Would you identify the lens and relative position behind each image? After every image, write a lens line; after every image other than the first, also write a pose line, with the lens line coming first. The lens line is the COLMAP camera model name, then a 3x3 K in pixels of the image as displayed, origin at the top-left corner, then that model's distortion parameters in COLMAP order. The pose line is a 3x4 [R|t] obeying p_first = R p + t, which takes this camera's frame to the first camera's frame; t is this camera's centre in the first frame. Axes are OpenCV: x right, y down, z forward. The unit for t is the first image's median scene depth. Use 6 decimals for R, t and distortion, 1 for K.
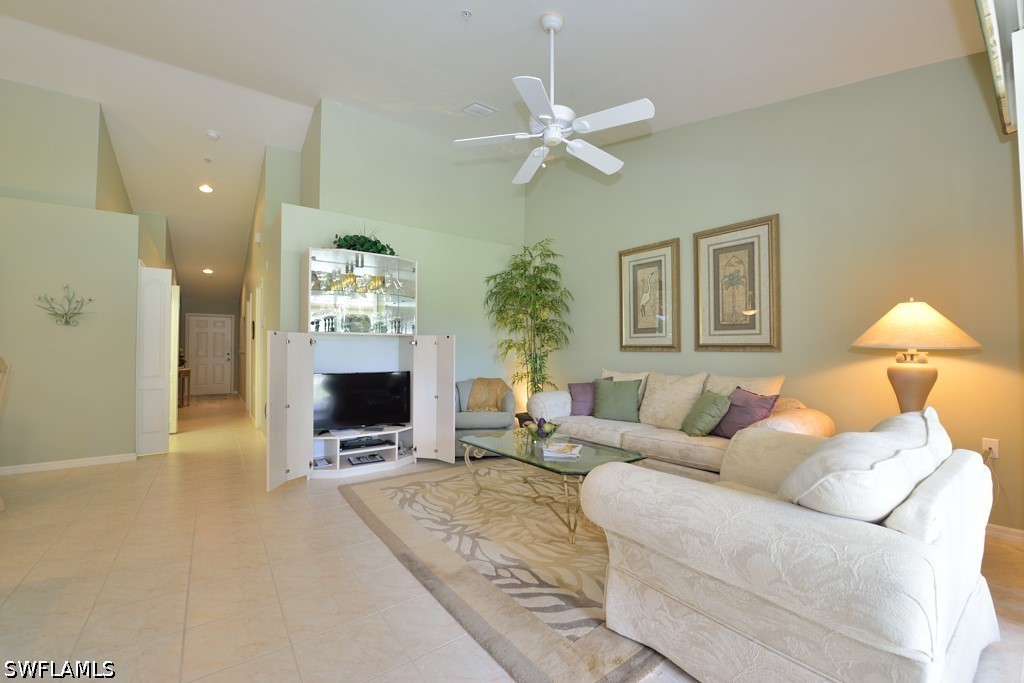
lens RADIAL K [[408.2, 0, 511.4], [0, 408.2, 341.5], [0, 0, 1]] dist [-0.018436, -0.001605]
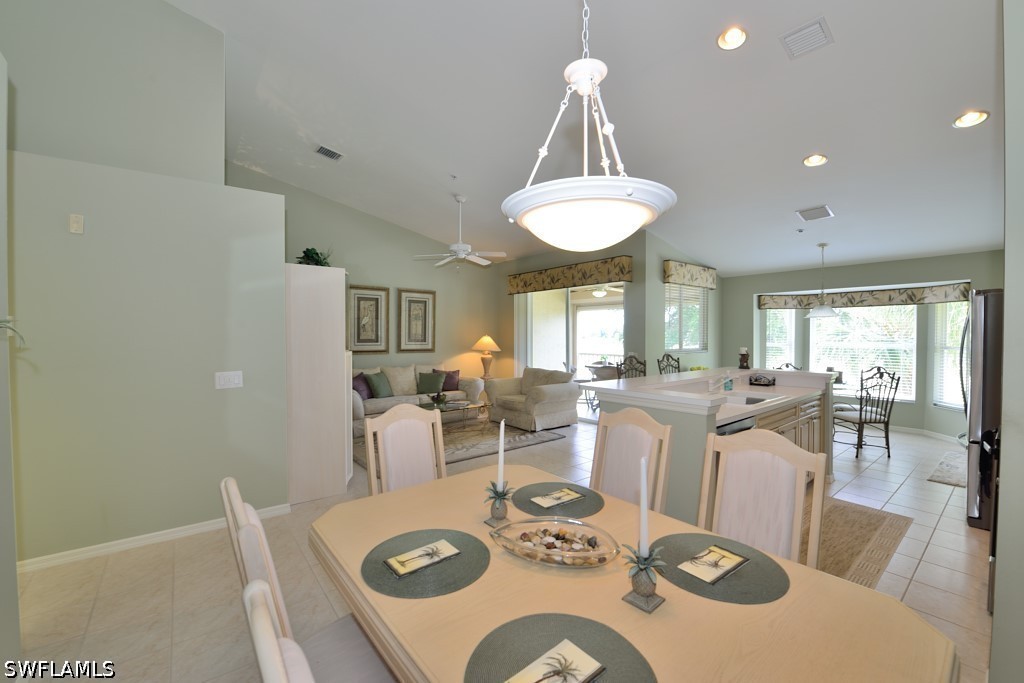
lens RADIAL K [[424.0, 0, 515.2], [0, 424.0, 339.9], [0, 0, 1]] dist [-0.015976, -0.000559]
pose [[-0.050378, -0.011132, 0.998668, -1.598180], [-0.020171, 0.999745, 0.010126, -0.071275], [-0.998527, -0.019634, -0.050590, 0.625149]]
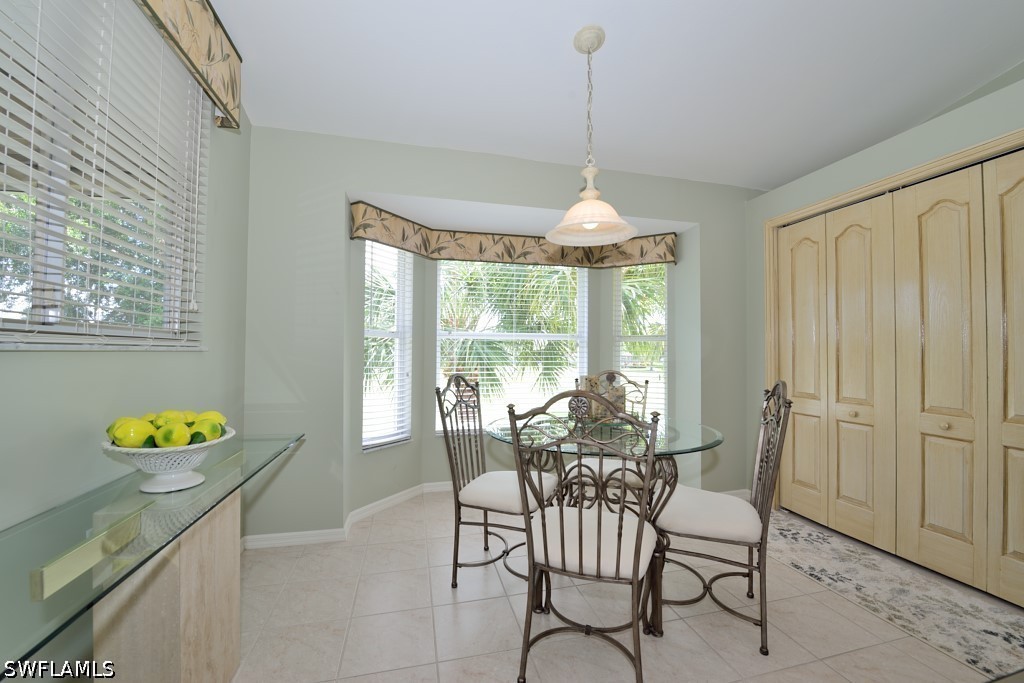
lens RADIAL K [[408.2, 0, 510.1], [0, 408.2, 343.9], [0, 0, 1]] dist [-0.018436, -0.001605]
pose [[-0.924977, 0.004612, 0.379996, -0.180439], [-0.011256, 0.999155, -0.039527, 0.000165], [-0.379857, -0.040839, -0.924143, -0.074344]]
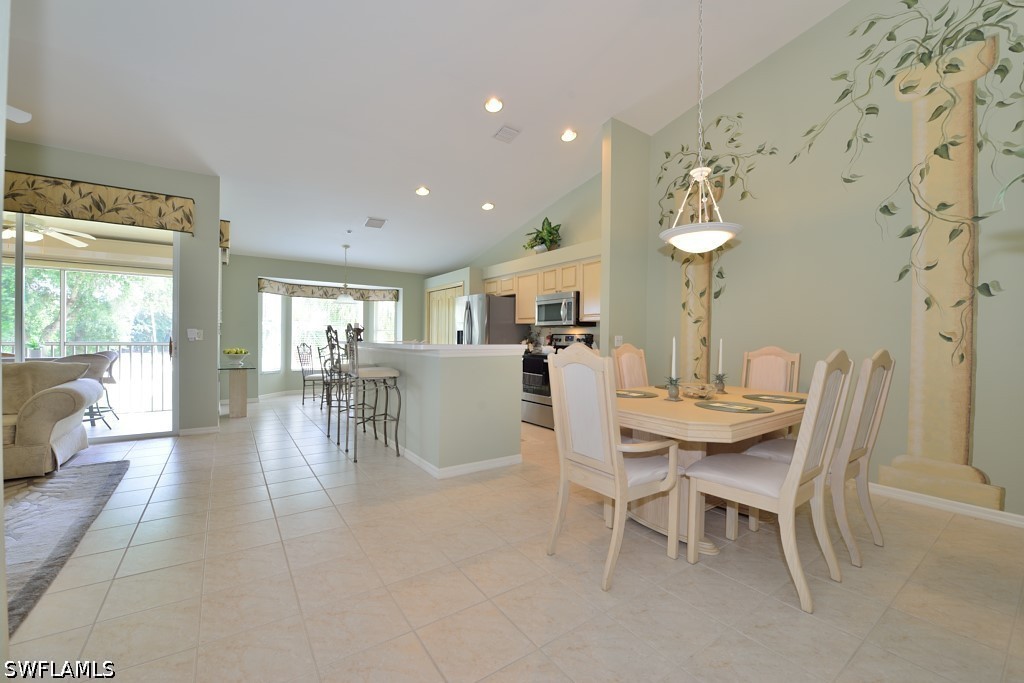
lens RADIAL K [[408.2, 0, 509.0], [0, 408.2, 340.0], [0, 0, 1]] dist [-0.018436, -0.001605]
pose [[-0.999674, -0.010797, 0.023117, -0.895956], [-0.011206, 0.999781, -0.017648, 0.033200], [-0.022921, -0.017902, -0.999577, 1.294539]]
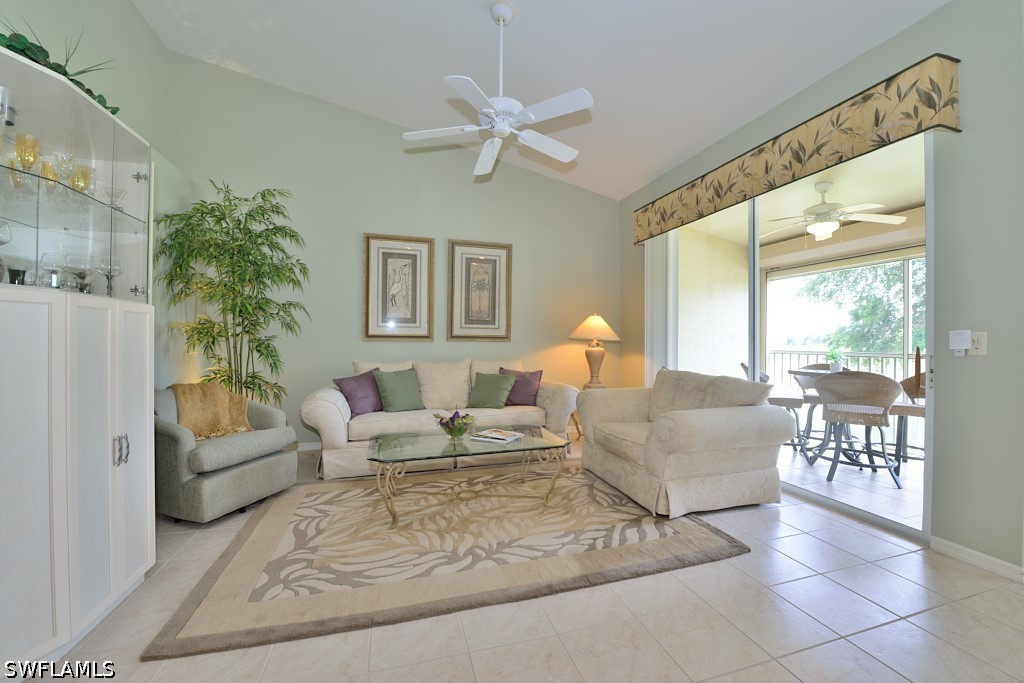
lens RADIAL K [[408.2, 0, 511.9], [0, 408.2, 343.0], [0, 0, 1]] dist [-0.018436, -0.001605]
pose [[0.338469, -0.000652, 0.940977, -0.636721], [-0.023201, 0.999690, 0.009038, 0.016167], [-0.940692, -0.024891, 0.338349, 0.473643]]
